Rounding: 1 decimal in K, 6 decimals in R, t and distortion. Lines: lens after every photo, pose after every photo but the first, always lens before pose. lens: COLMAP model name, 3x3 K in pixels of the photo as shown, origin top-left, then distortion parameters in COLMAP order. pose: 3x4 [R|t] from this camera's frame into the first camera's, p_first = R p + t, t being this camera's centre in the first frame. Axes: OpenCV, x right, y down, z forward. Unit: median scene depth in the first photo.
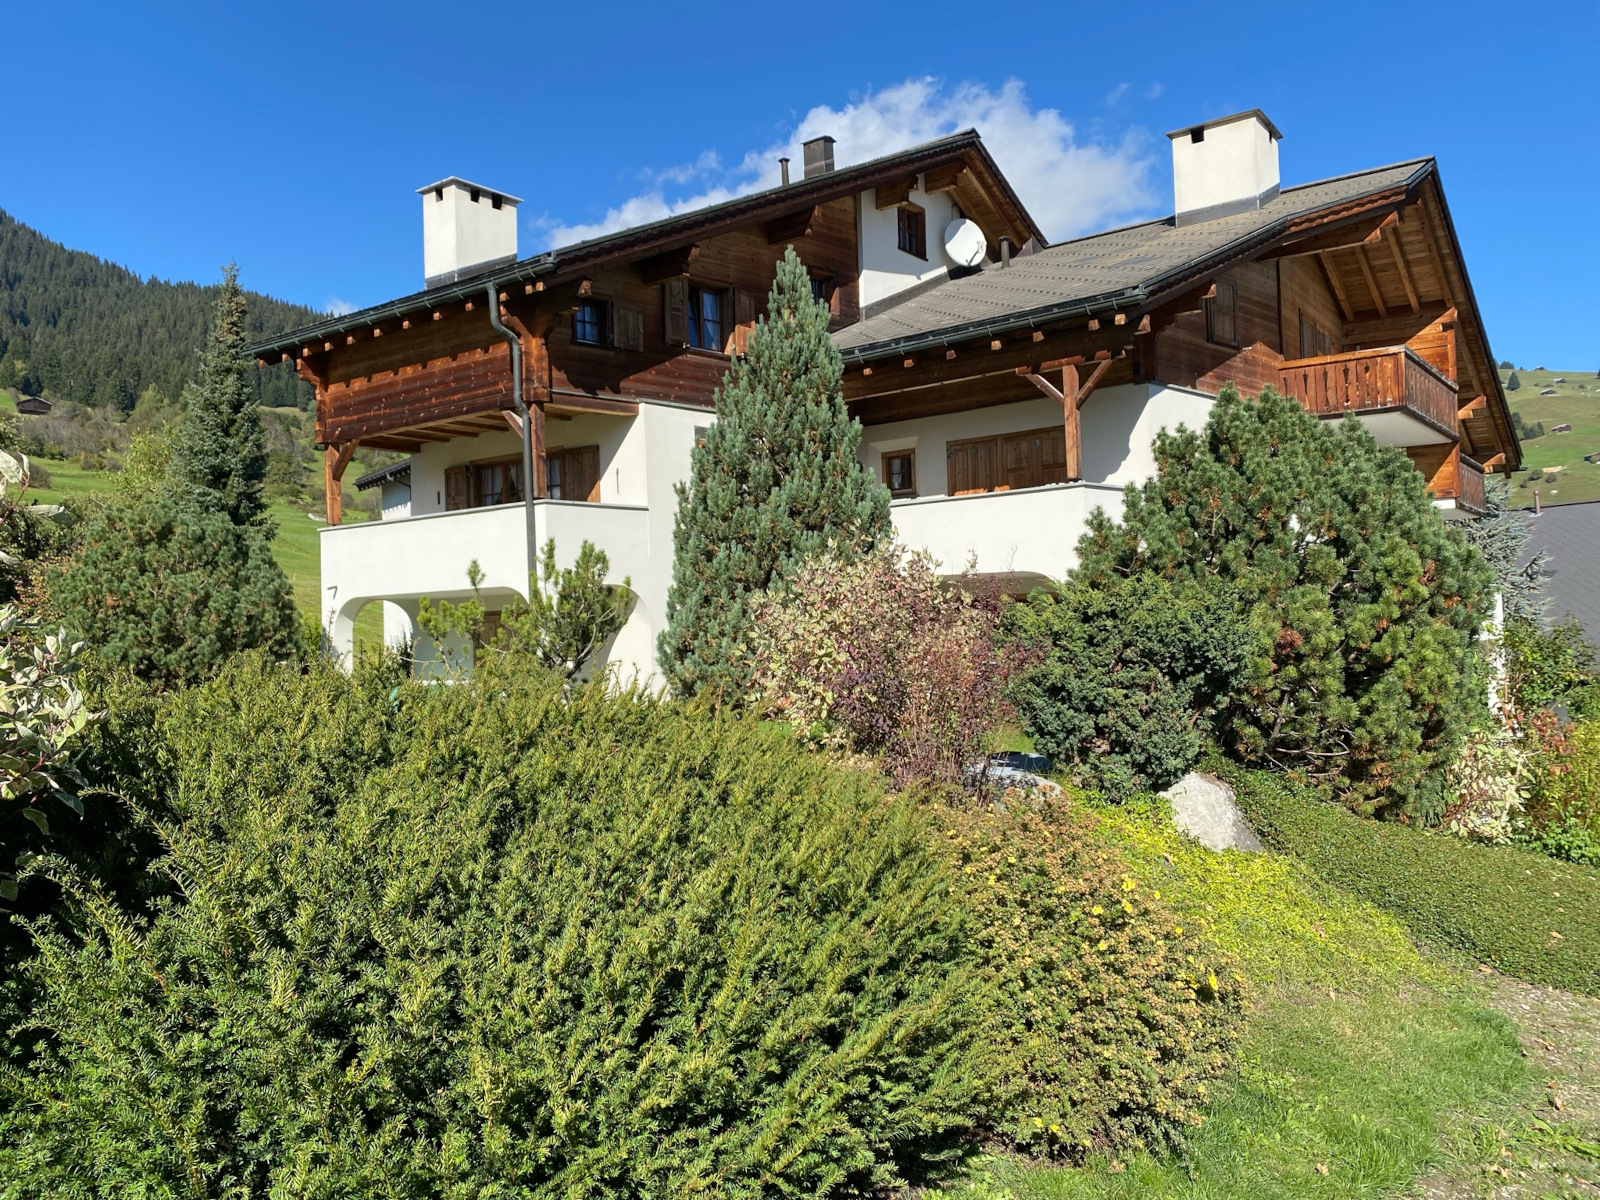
lens RADIAL K [[1240.1, 0, 801.8], [0, 1240.1, 610.3], [0, 0, 1]] dist [0.034379, -0.002067]
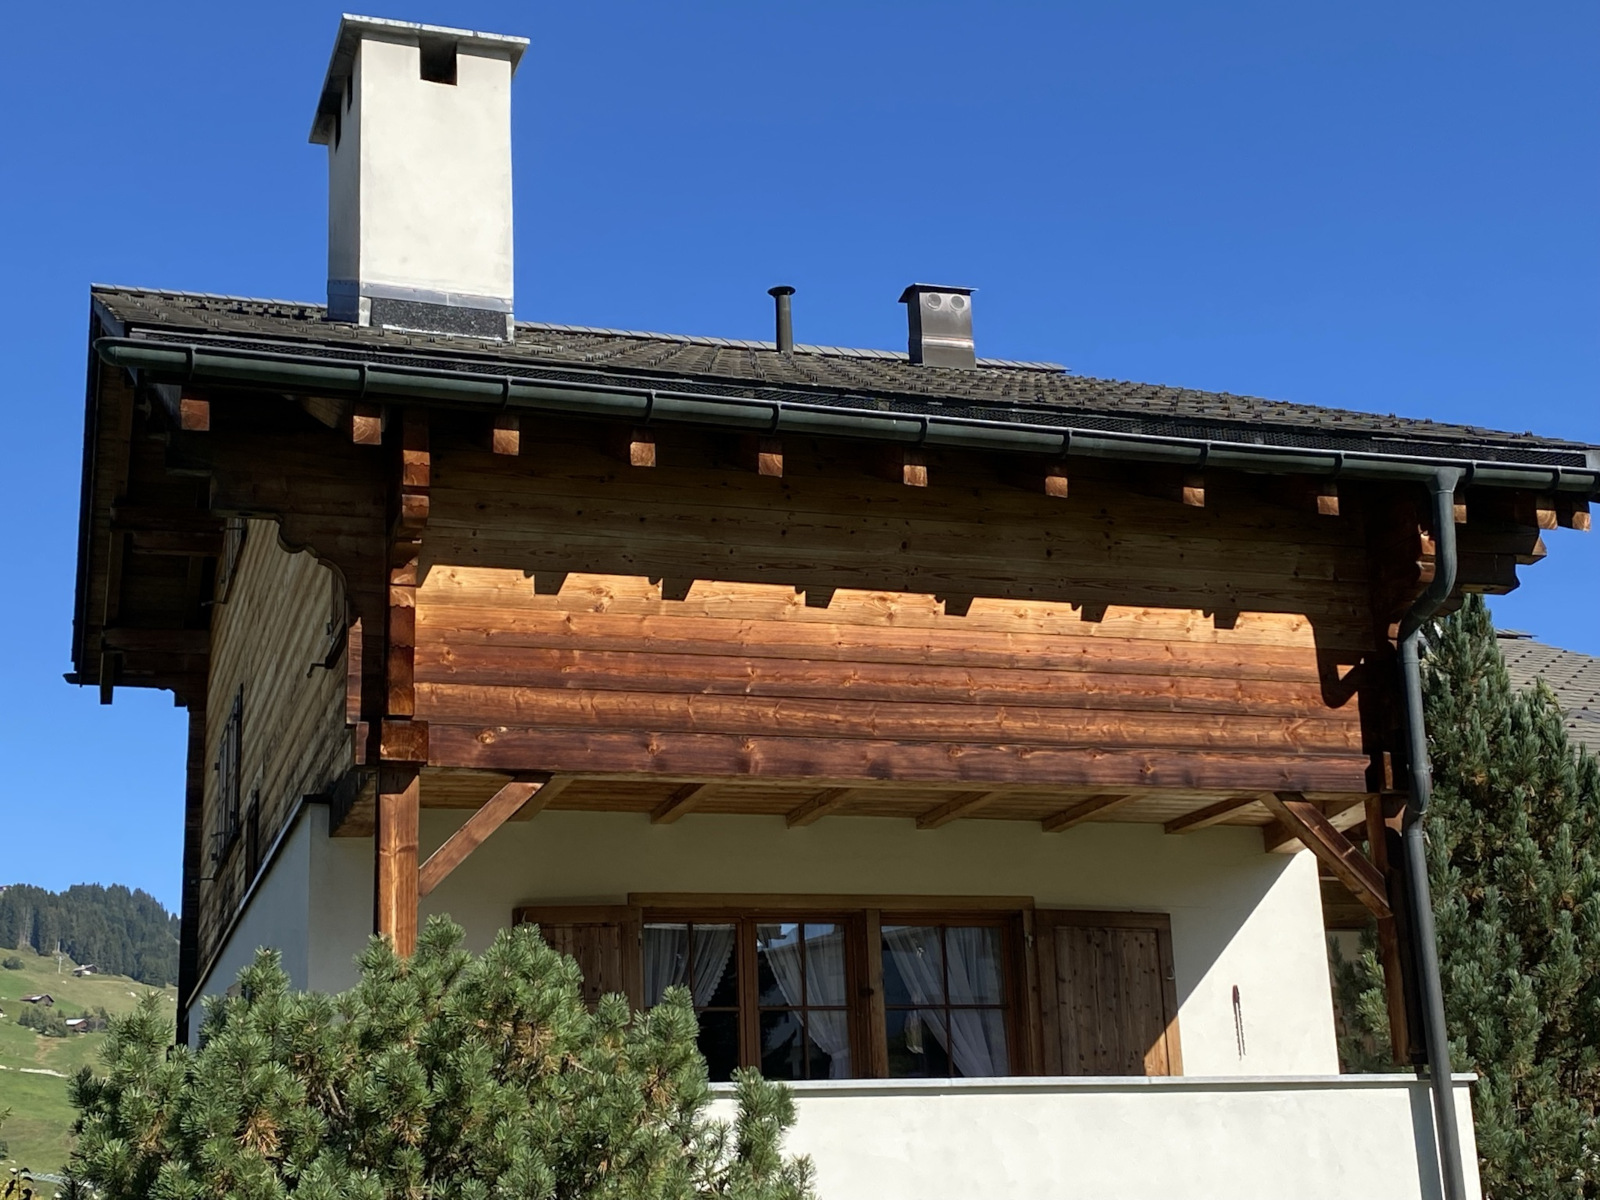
lens RADIAL K [[2365.0, 0, 800.0], [0, 2365.0, 600.0], [0, 0, 1]] dist [0.136995, -0.017658]
pose [[0.544492, 0.229245, 0.806830, -0.812136], [0.007350, 0.960584, -0.277891, -0.027109], [-0.838734, 0.157240, 0.521346, 0.705325]]
